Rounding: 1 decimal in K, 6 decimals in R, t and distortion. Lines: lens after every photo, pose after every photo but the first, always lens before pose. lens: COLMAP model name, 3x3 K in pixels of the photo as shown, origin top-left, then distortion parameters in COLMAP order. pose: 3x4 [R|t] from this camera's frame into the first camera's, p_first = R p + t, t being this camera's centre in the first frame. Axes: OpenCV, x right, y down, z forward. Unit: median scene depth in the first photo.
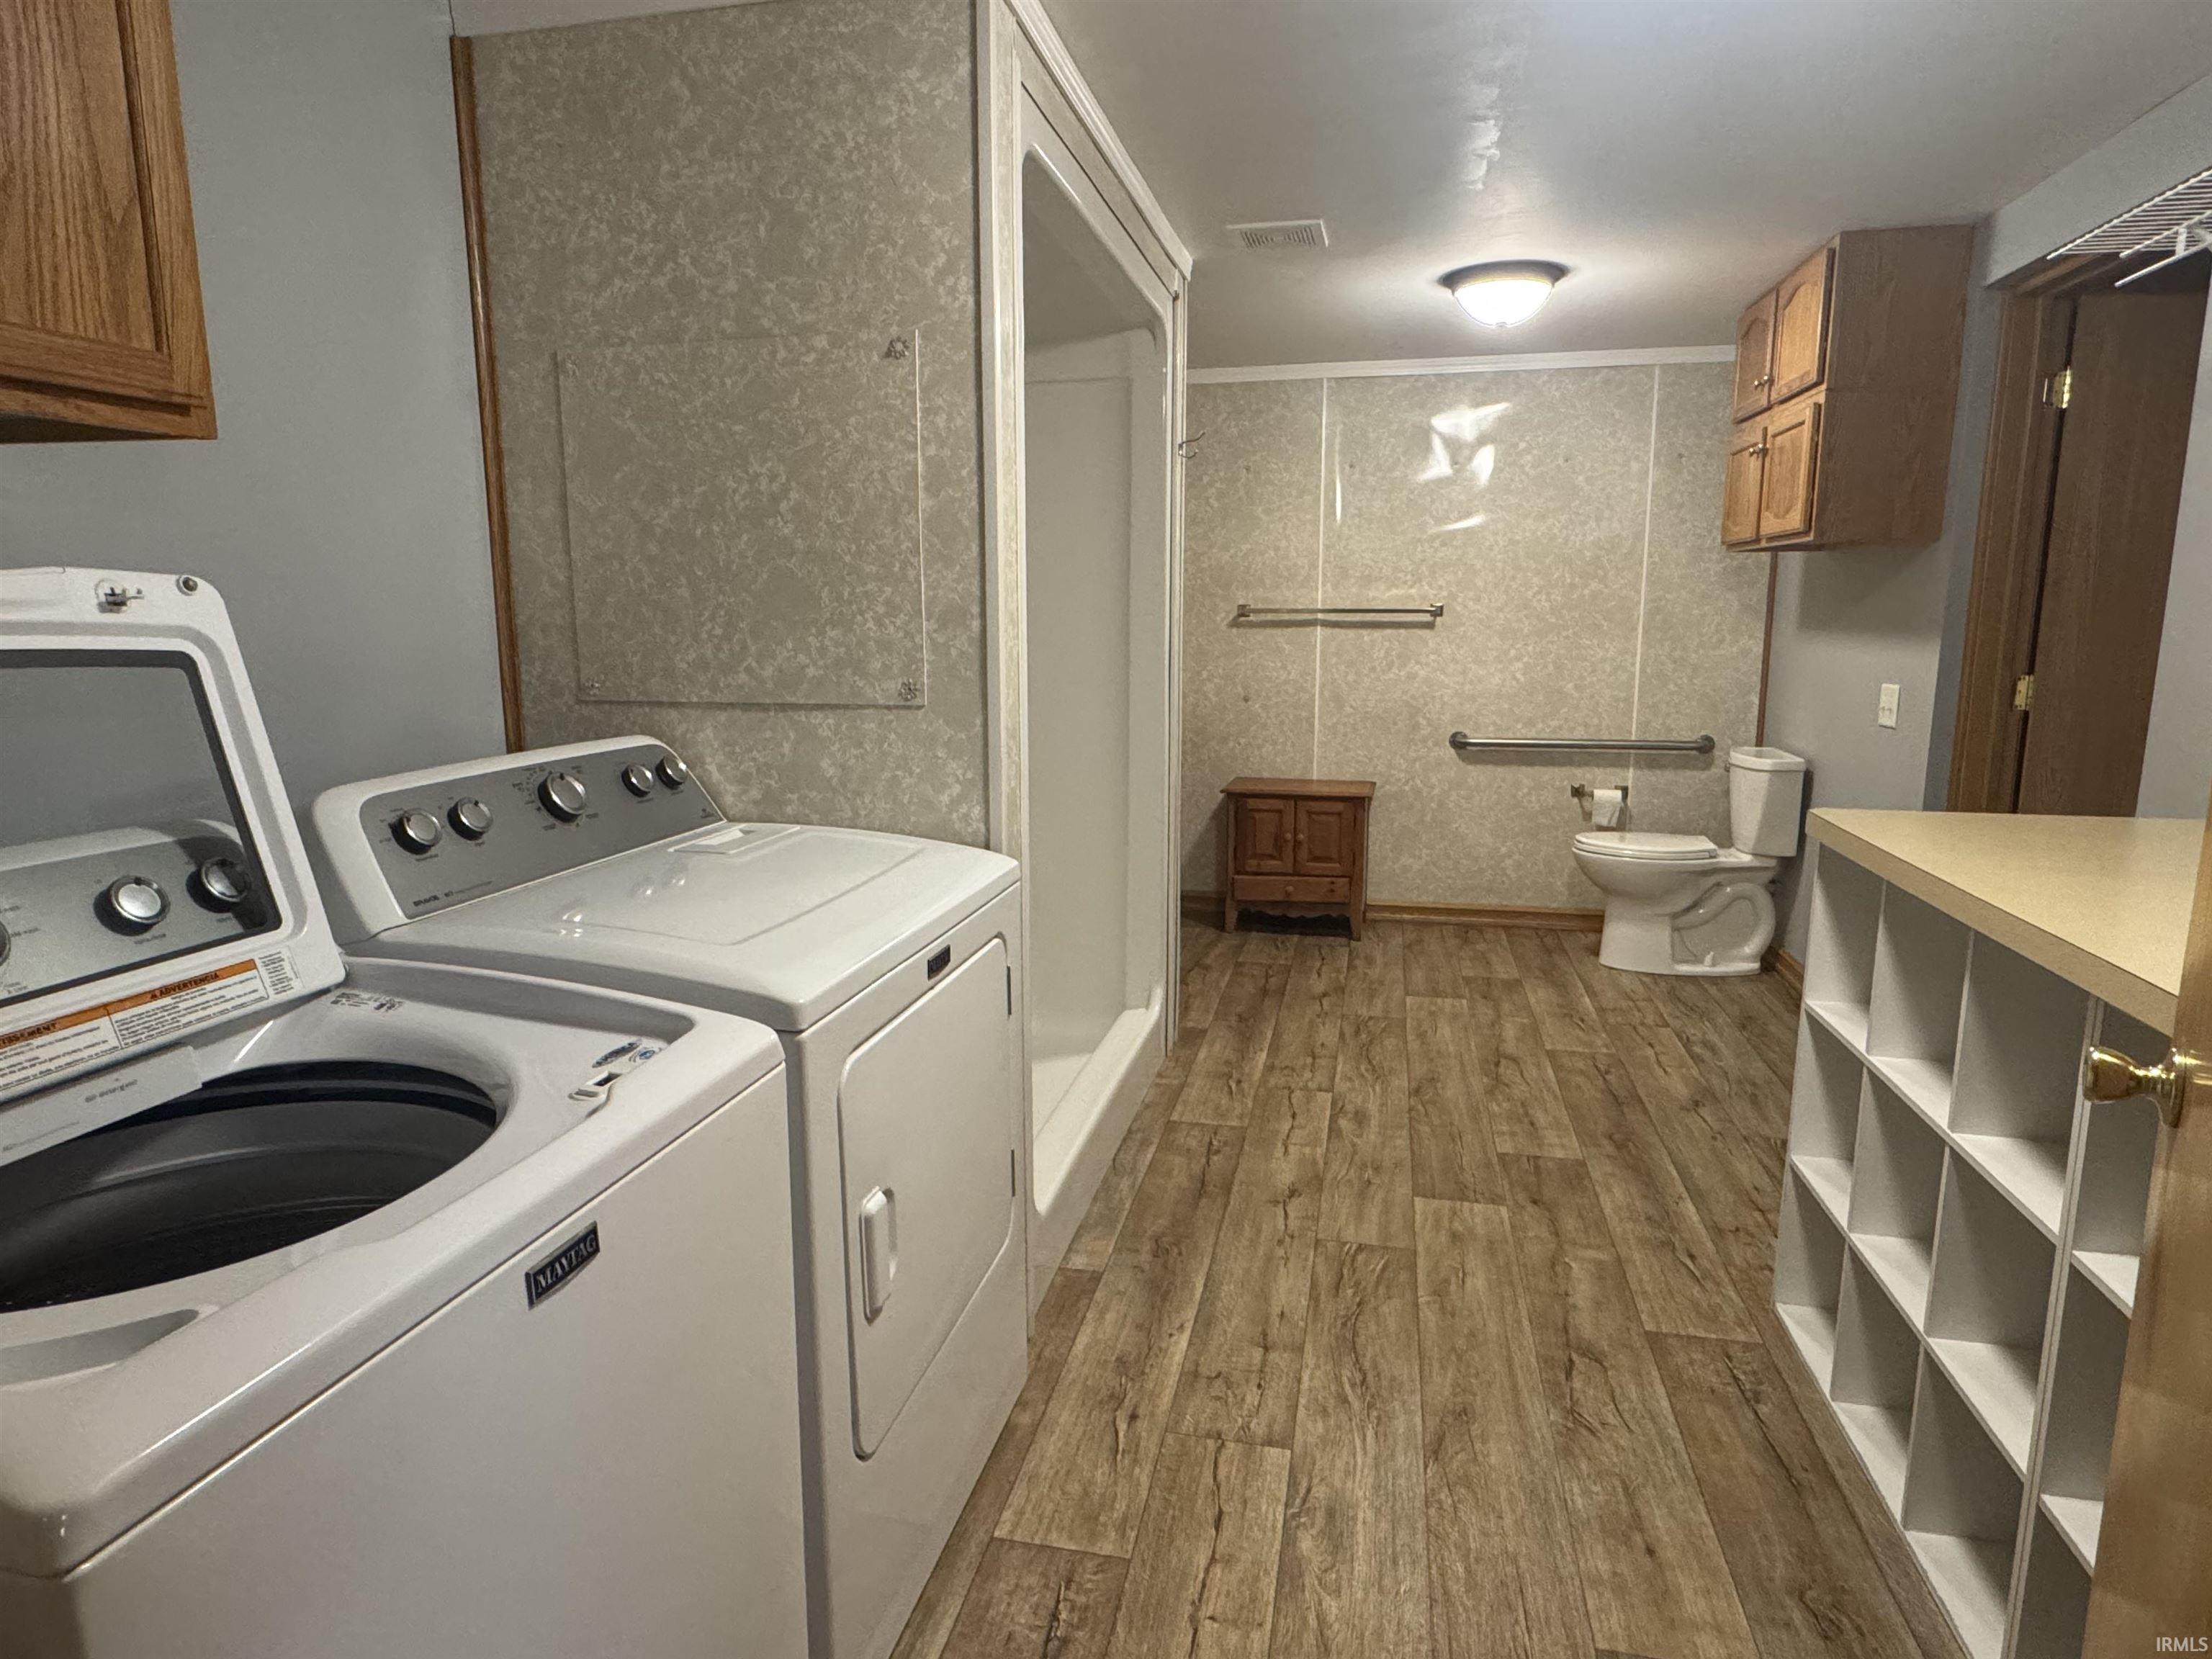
lens RADIAL K [[1268.4, 0, 1107.1], [0, 1268.4, 829.5], [0, 0, 1]] dist [0.002096, 0.001125]
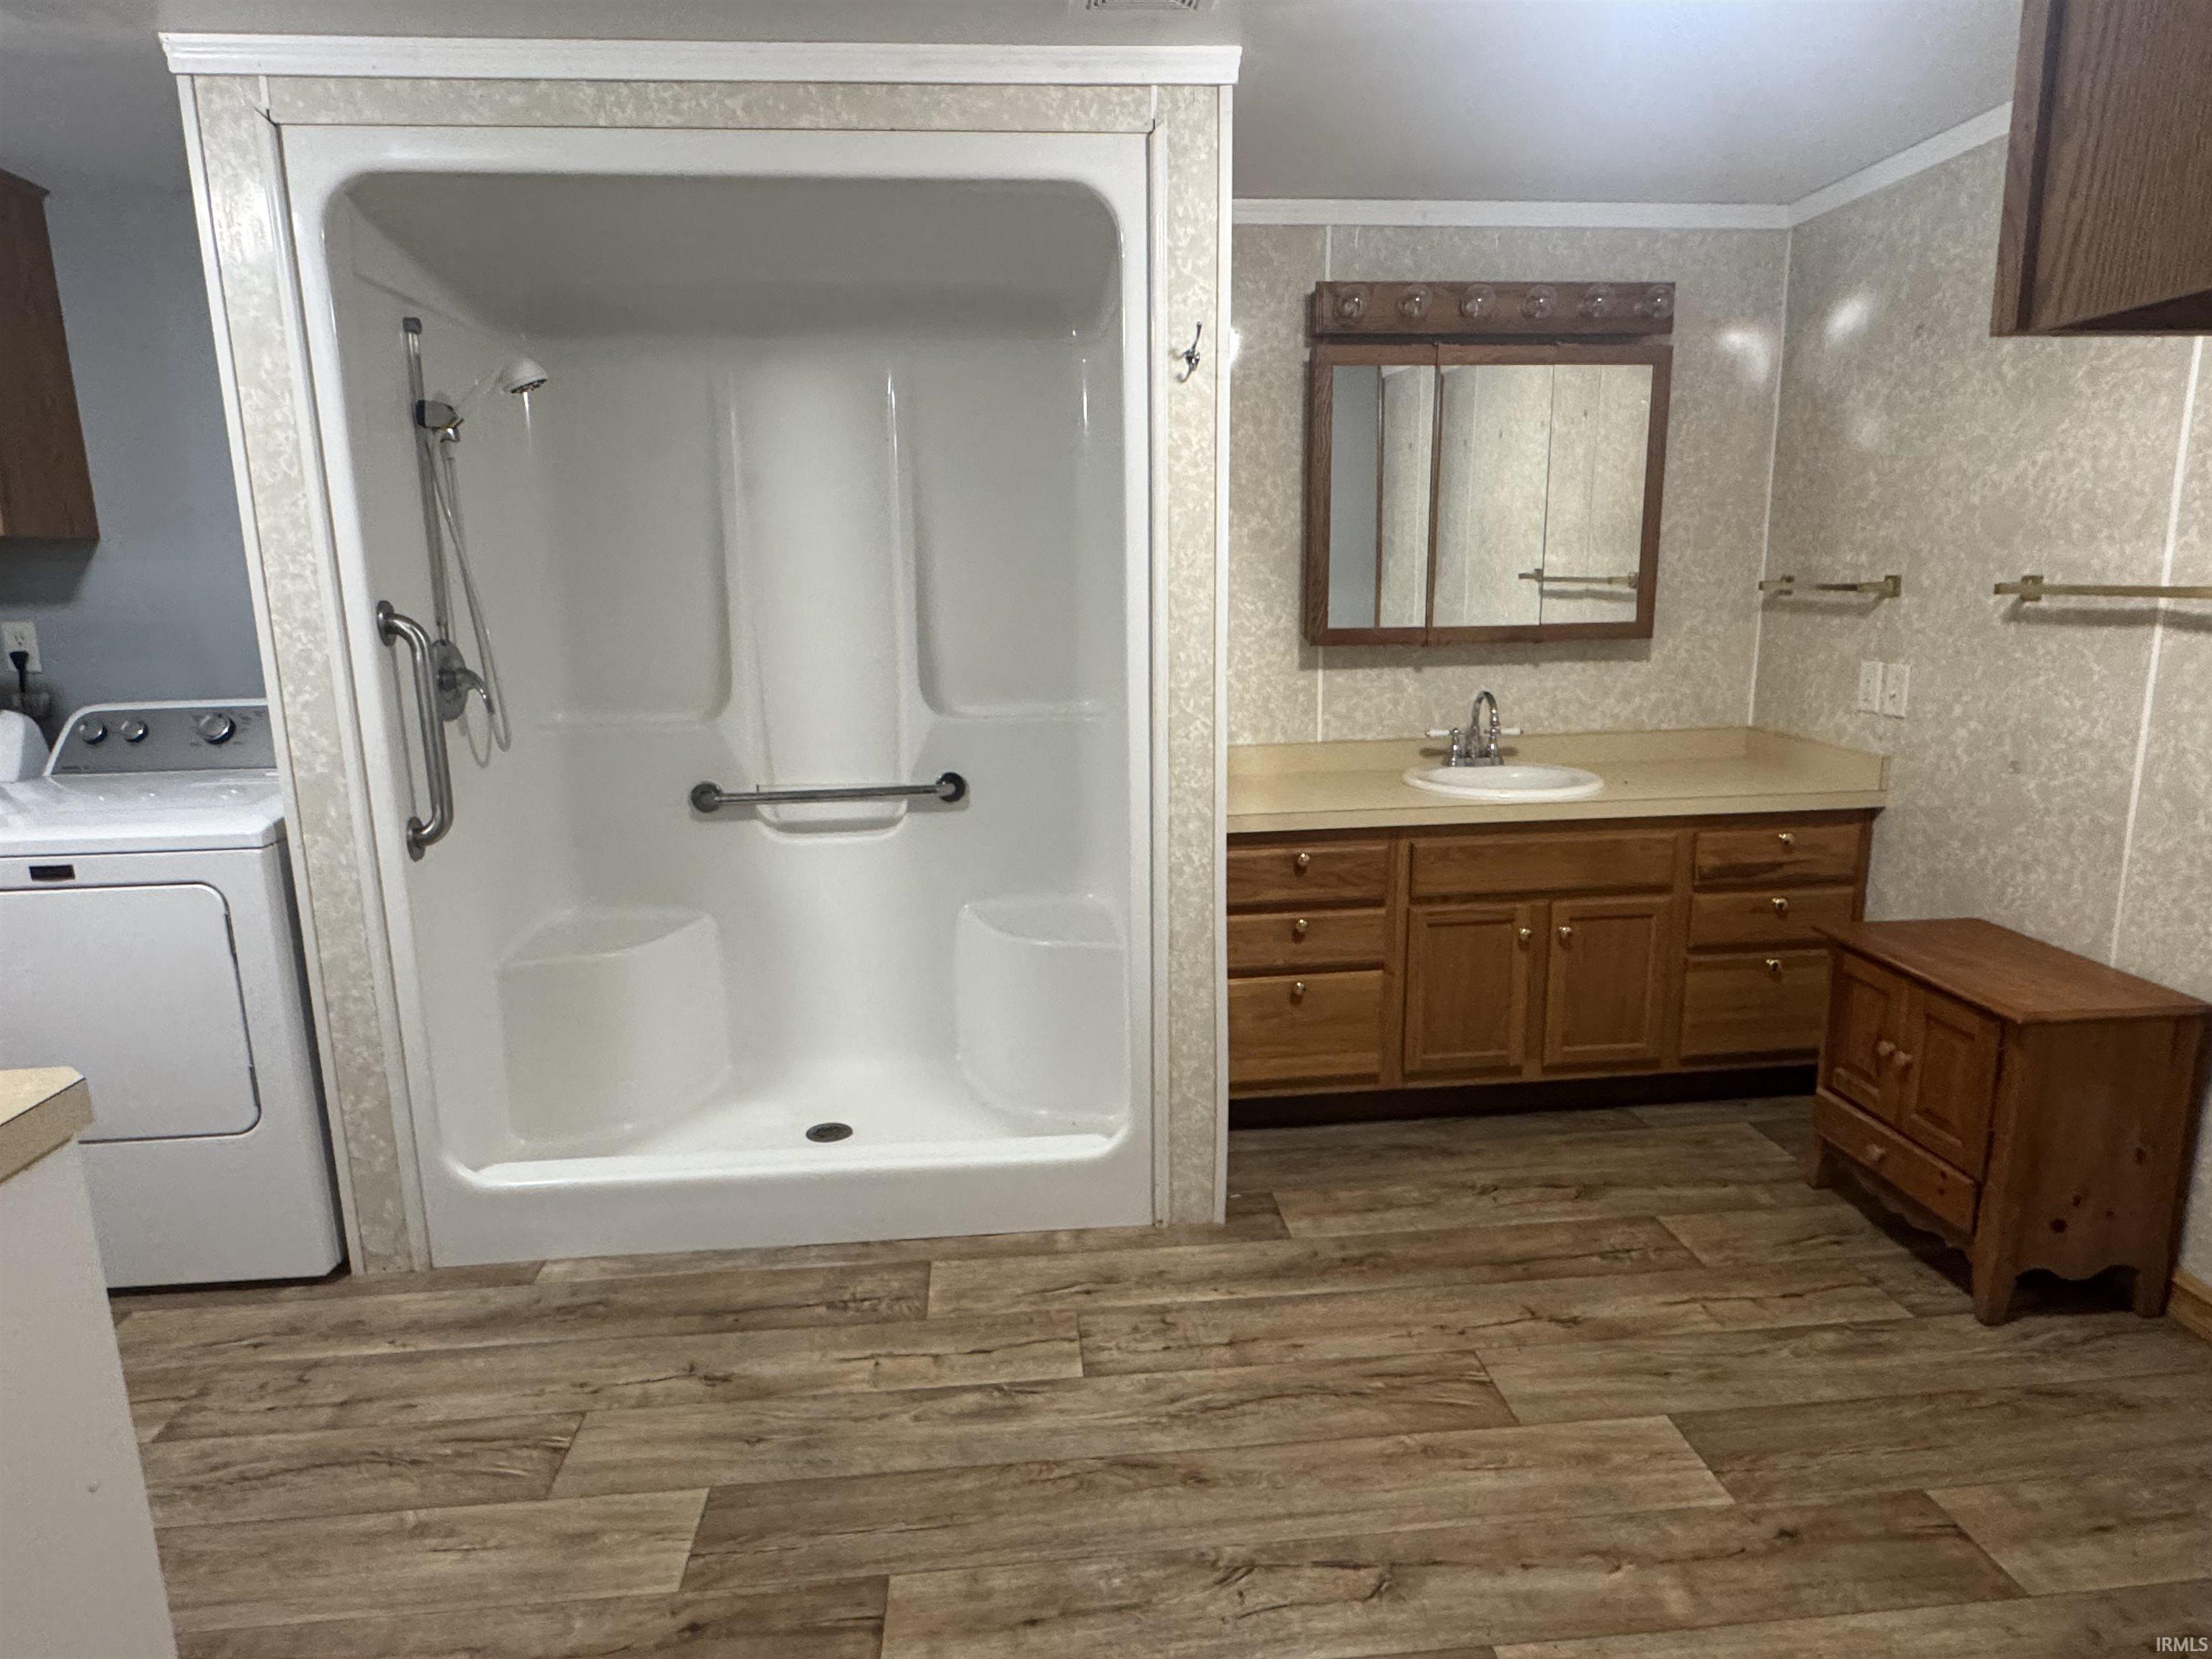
lens RADIAL K [[1268.4, 0, 1107.4], [0, 1268.4, 824.1], [0, 0, 1]] dist [0.002096, 0.001125]
pose [[0.294242, 0.181162, -0.938404, 0.577257], [-0.148195, 0.978643, 0.142463, -0.121671], [0.944171, 0.097148, 0.314806, 0.627737]]
